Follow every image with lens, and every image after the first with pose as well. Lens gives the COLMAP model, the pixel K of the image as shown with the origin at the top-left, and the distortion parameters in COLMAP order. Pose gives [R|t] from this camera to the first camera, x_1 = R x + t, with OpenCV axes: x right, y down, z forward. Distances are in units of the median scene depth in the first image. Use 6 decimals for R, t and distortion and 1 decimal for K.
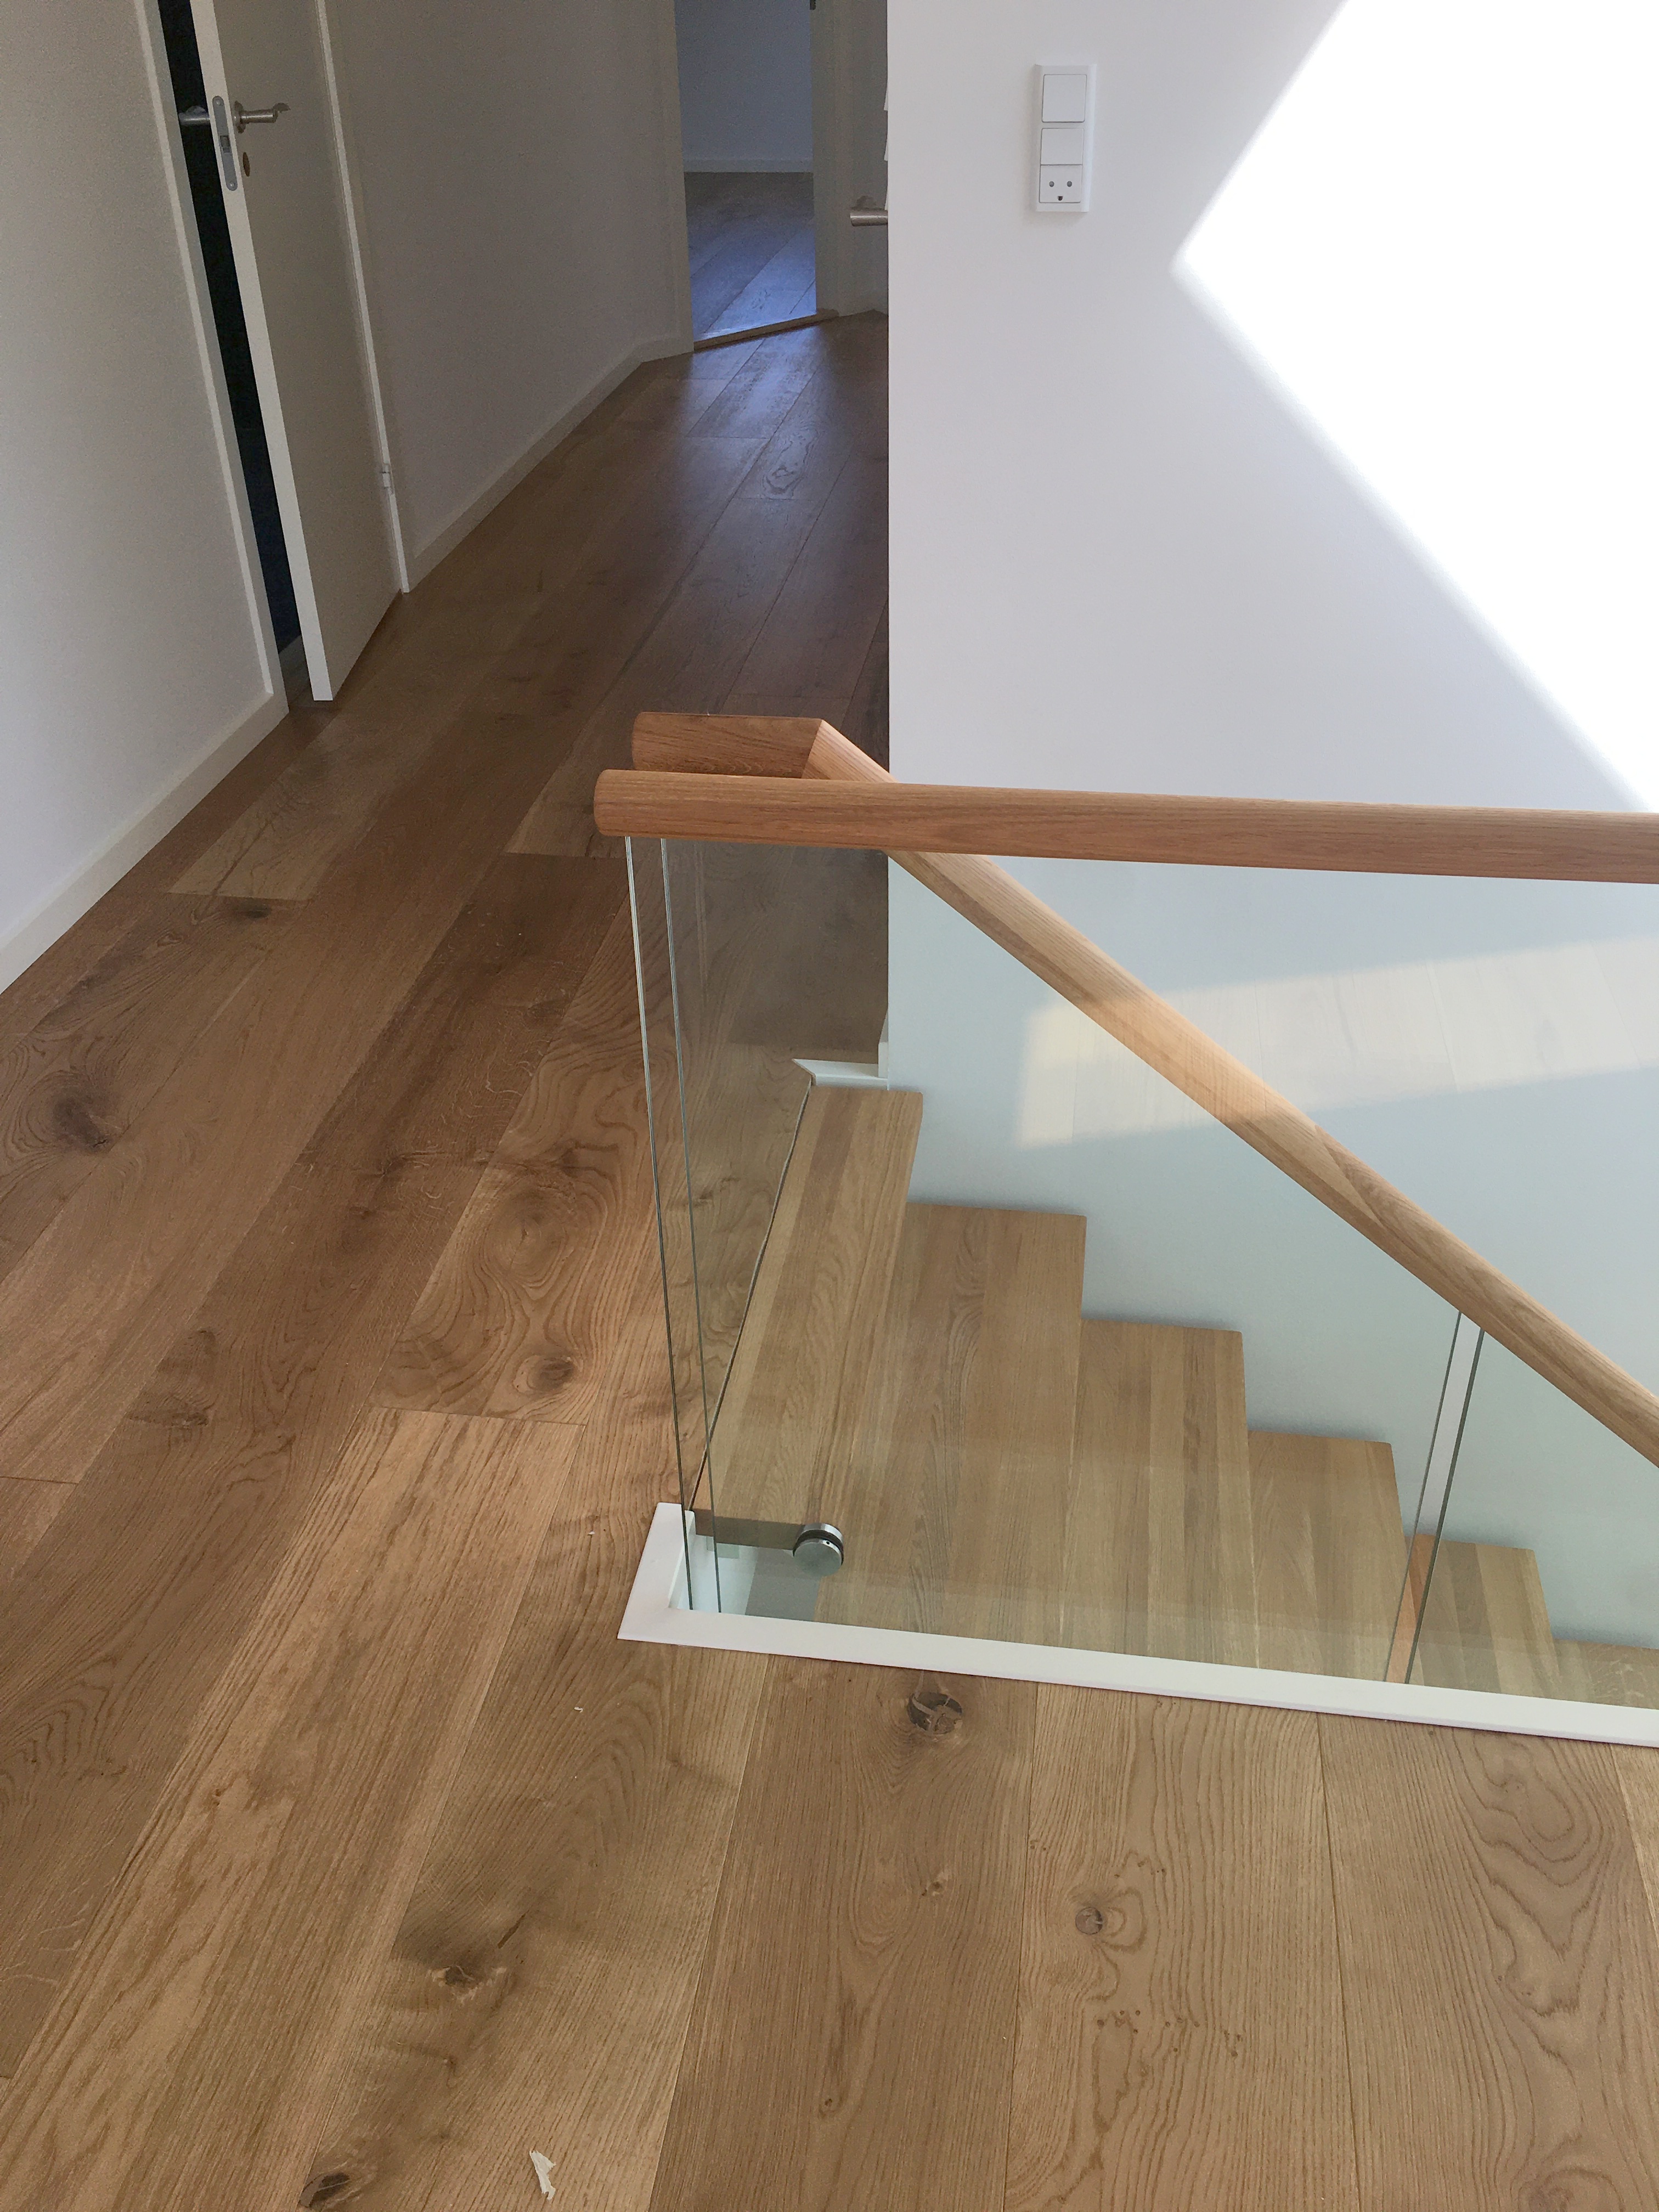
lens RADIAL K [[1889.1, 0, 829.5], [0, 1889.1, 1106.0], [0, 0, 1]] dist [0.081116, -0.119244]
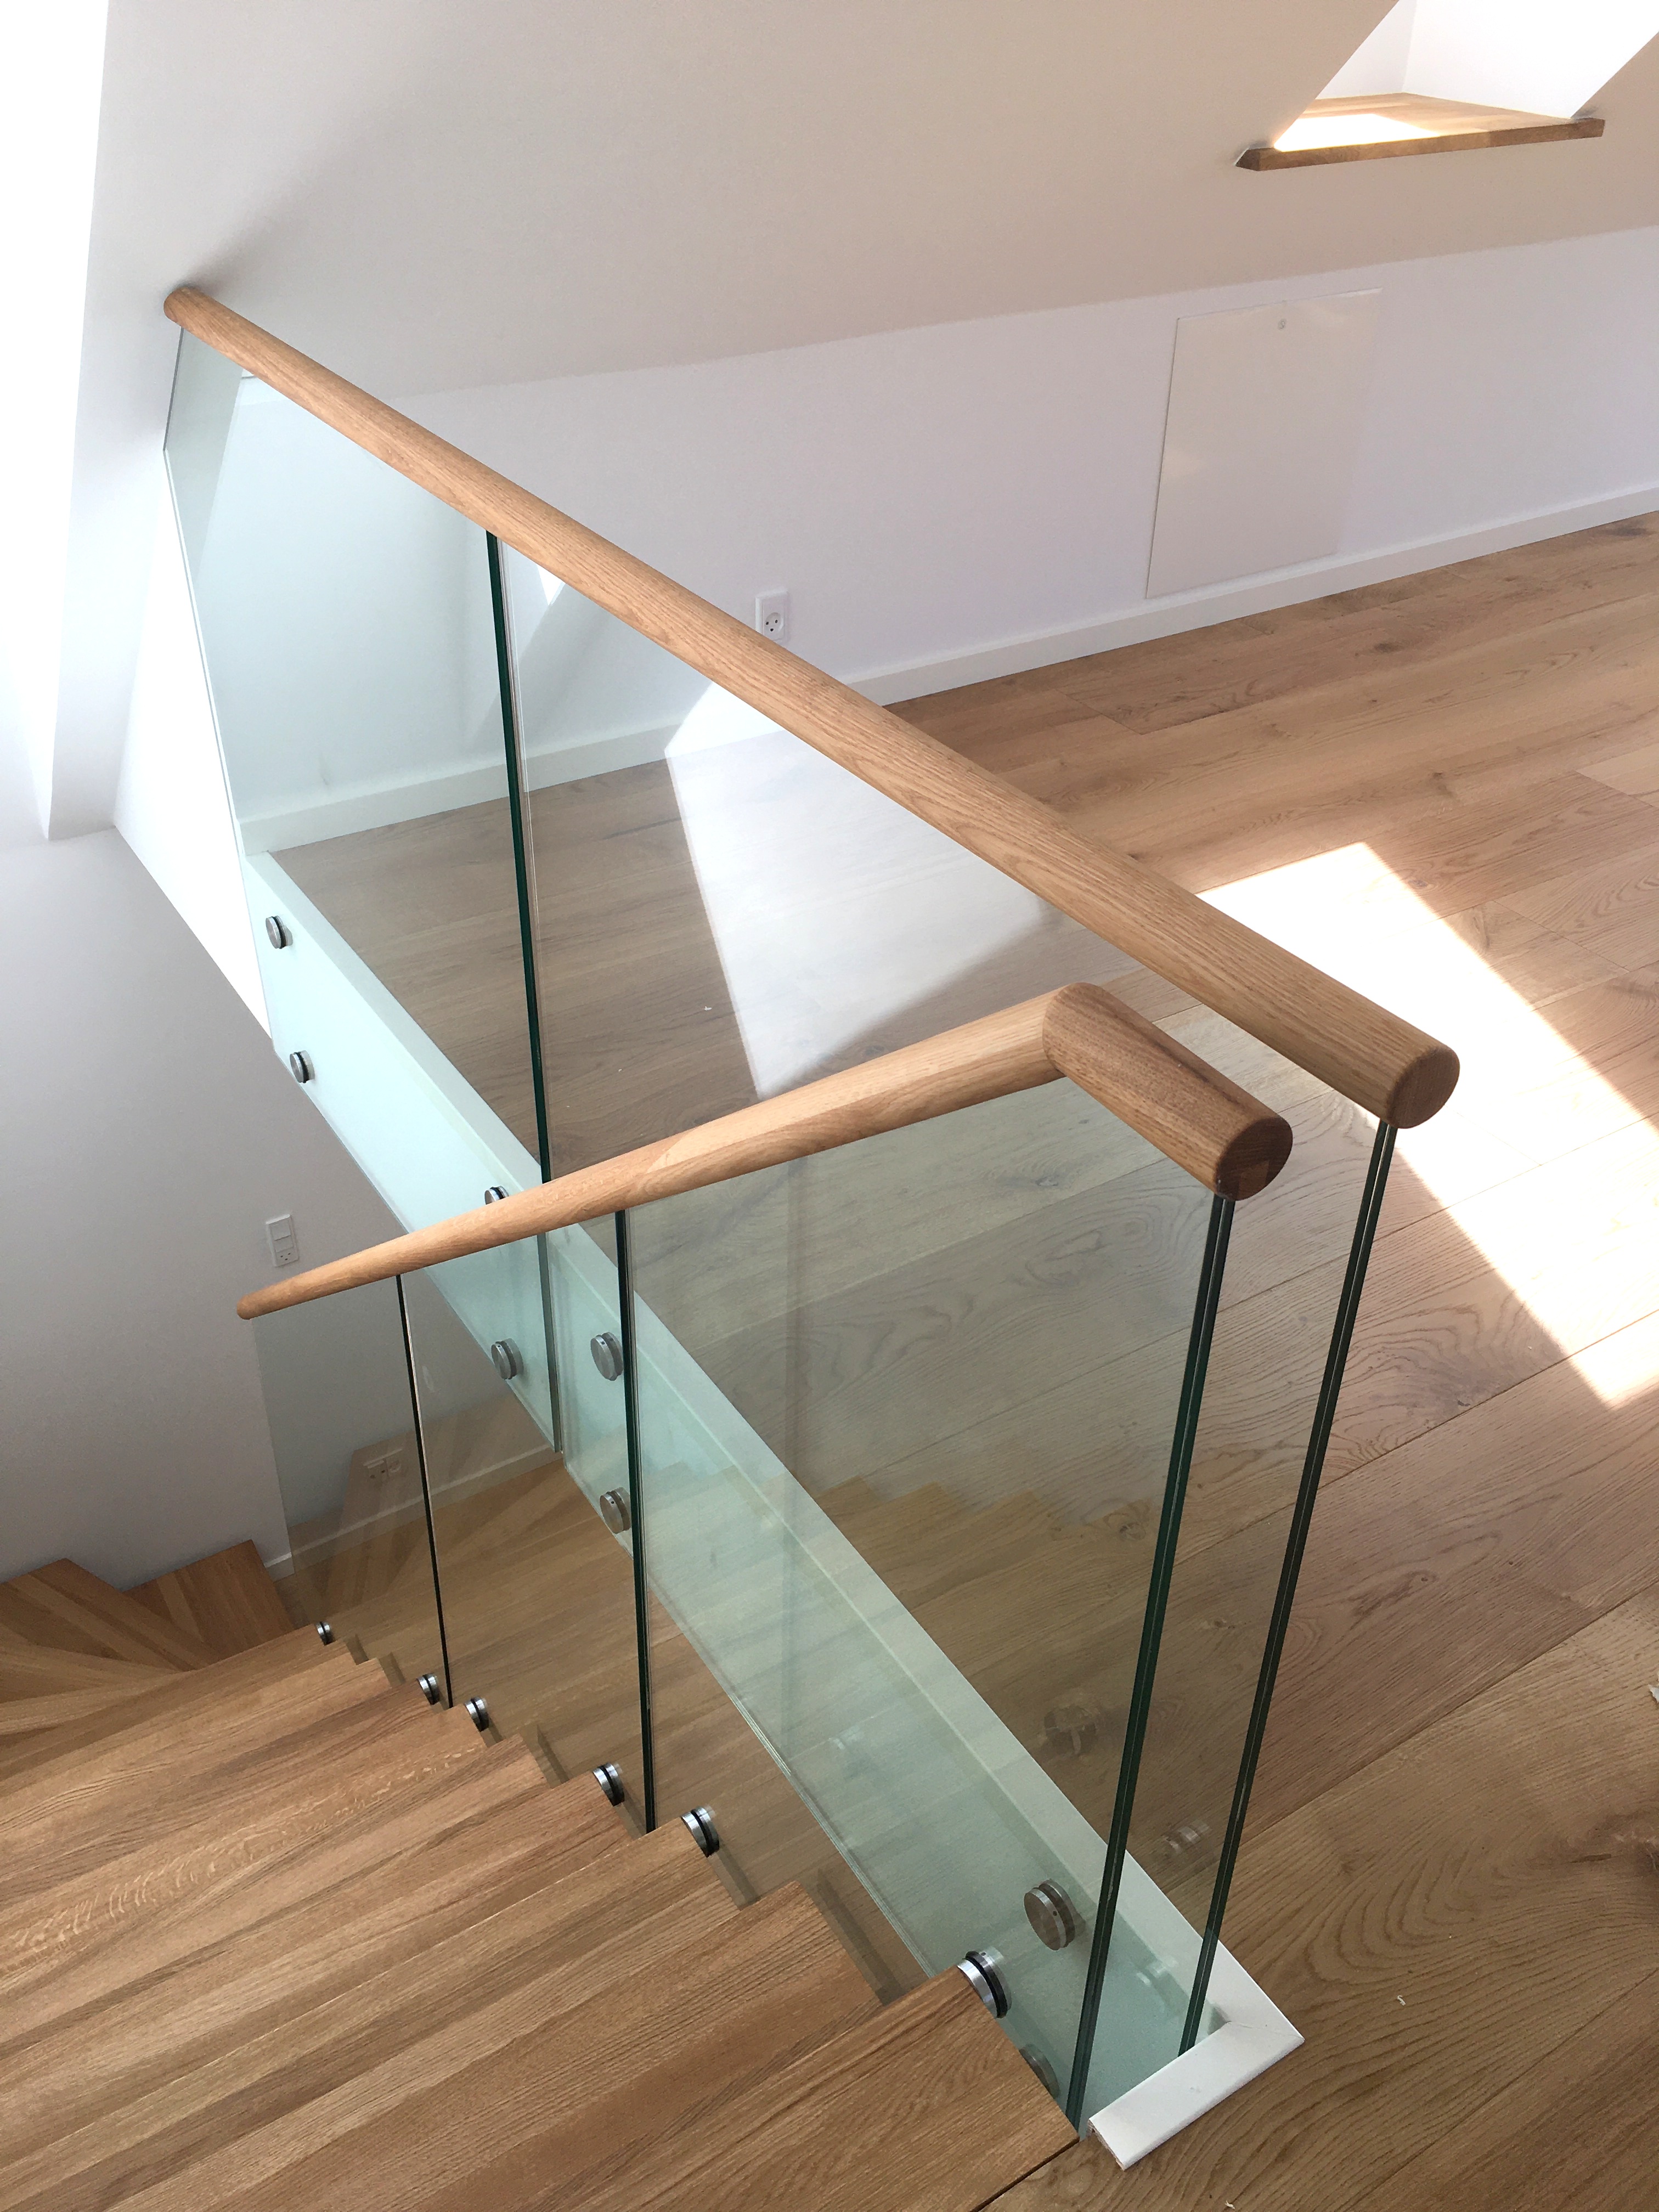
lens RADIAL K [[1889.1, 0, 829.5], [0, 1889.1, 1106.0], [0, 0, 1]] dist [0.081116, -0.119244]
pose [[-0.655333, -0.441244, 0.613060, -0.315128], [0.389942, 0.497484, 0.774890, -0.634947], [-0.646904, 0.746869, -0.153958, 1.021825]]
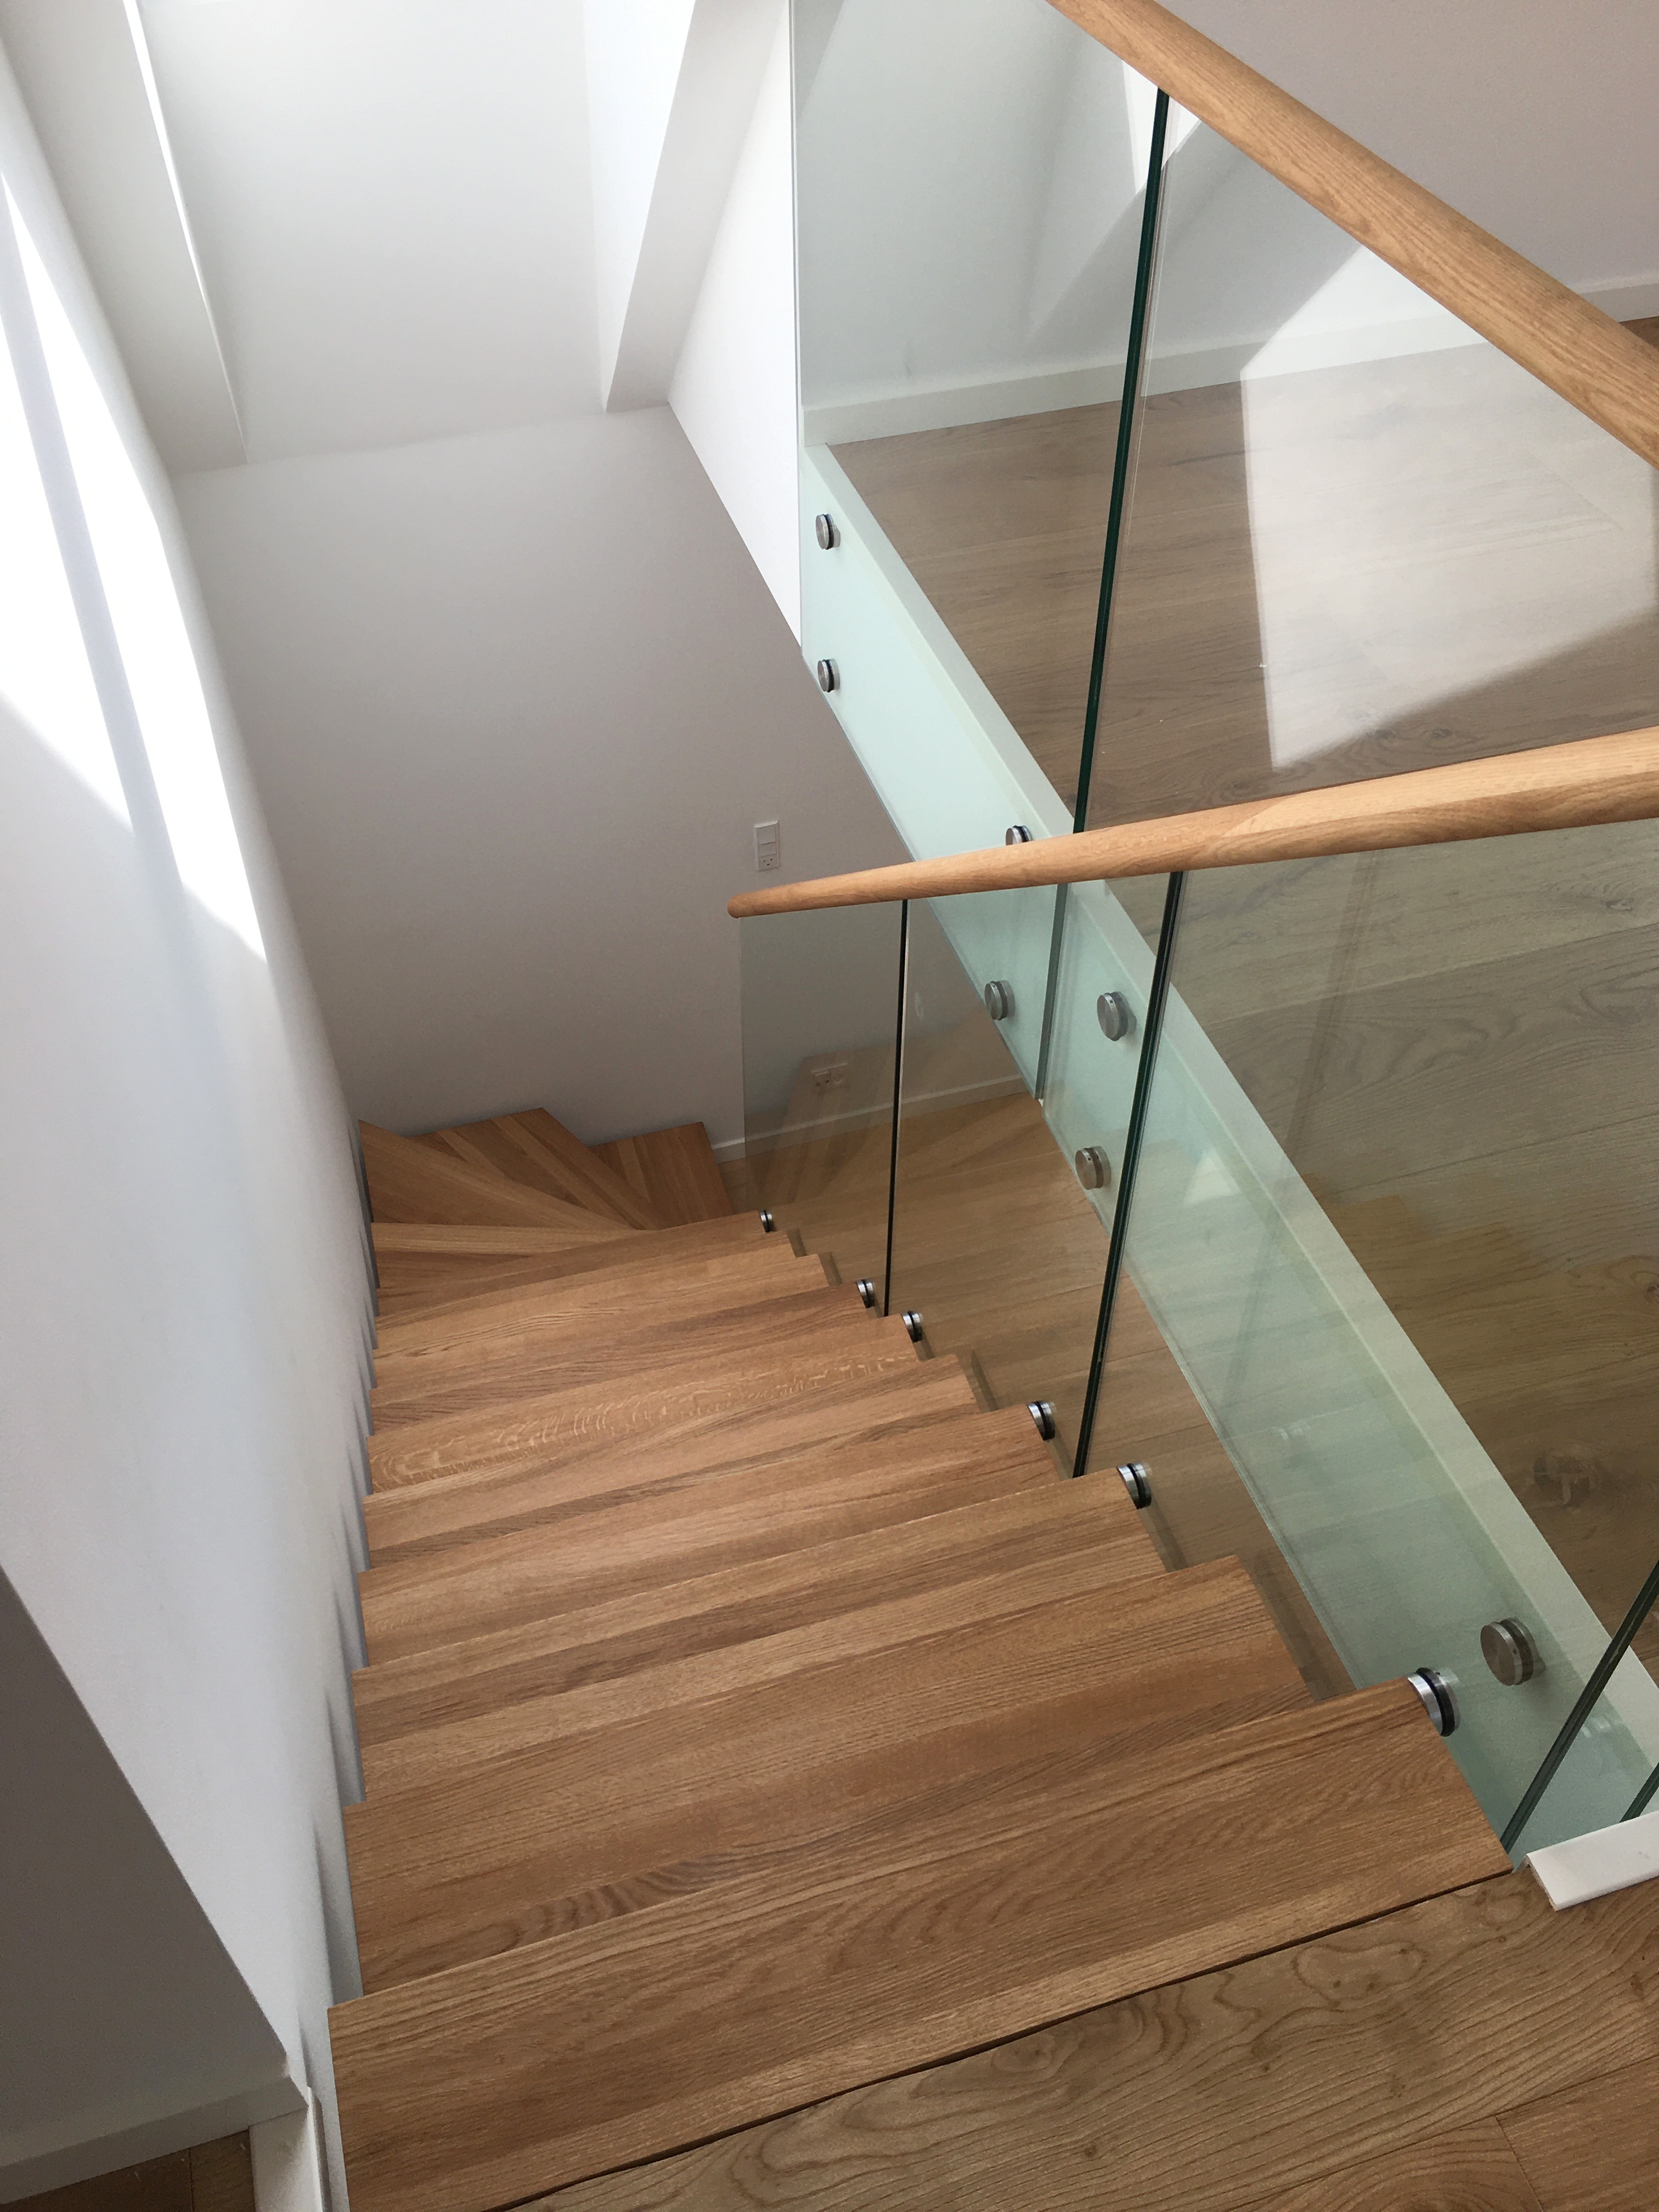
lens RADIAL K [[1887.1, 0, 829.5], [0, 1887.1, 1106.0], [0, 0, 1]] dist [0.085104, -0.106739]
pose [[-0.427949, -0.642169, 0.635986, -0.264322], [0.490952, 0.425637, 0.760131, -0.637744], [-0.758832, 0.637536, 0.133123, 1.060702]]
